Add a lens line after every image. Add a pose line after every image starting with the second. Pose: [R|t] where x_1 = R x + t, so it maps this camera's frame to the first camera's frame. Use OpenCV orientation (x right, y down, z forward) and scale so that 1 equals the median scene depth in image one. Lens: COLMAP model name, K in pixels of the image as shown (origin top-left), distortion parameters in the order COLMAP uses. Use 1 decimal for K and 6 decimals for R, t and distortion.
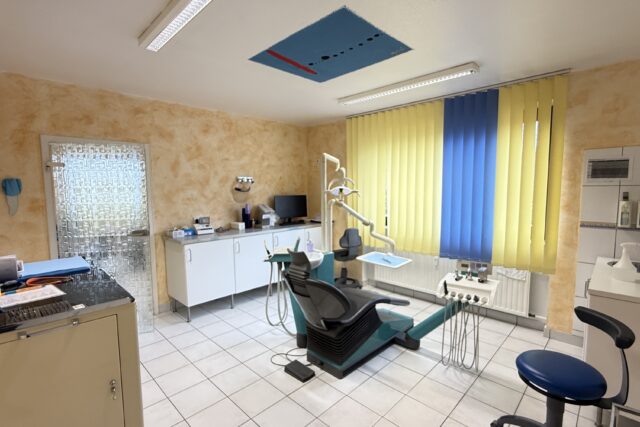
lens RADIAL K [[304.9, 0, 320.5], [0, 304.9, 214.3], [0, 0, 1]] dist [-0.004133, 0.000436]
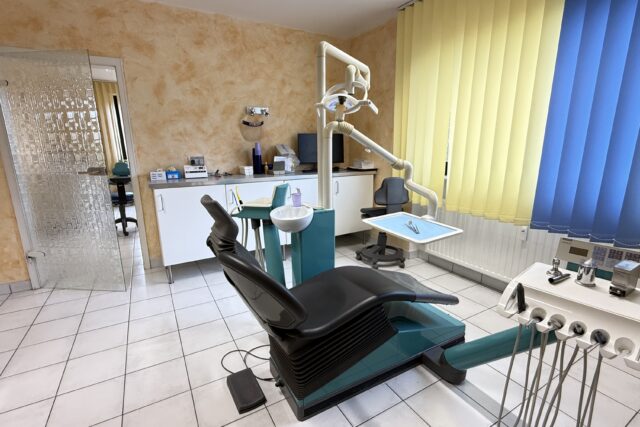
lens RADIAL K [[304.9, 0, 319.5], [0, 304.9, 214.8], [0, 0, 1]] dist [-0.004133, 0.000436]
pose [[0.962188, 0.060218, -0.265647, 0.154635], [-0.022458, 0.989474, 0.142955, 0.040742], [0.271459, -0.131584, 0.953413, 0.330922]]
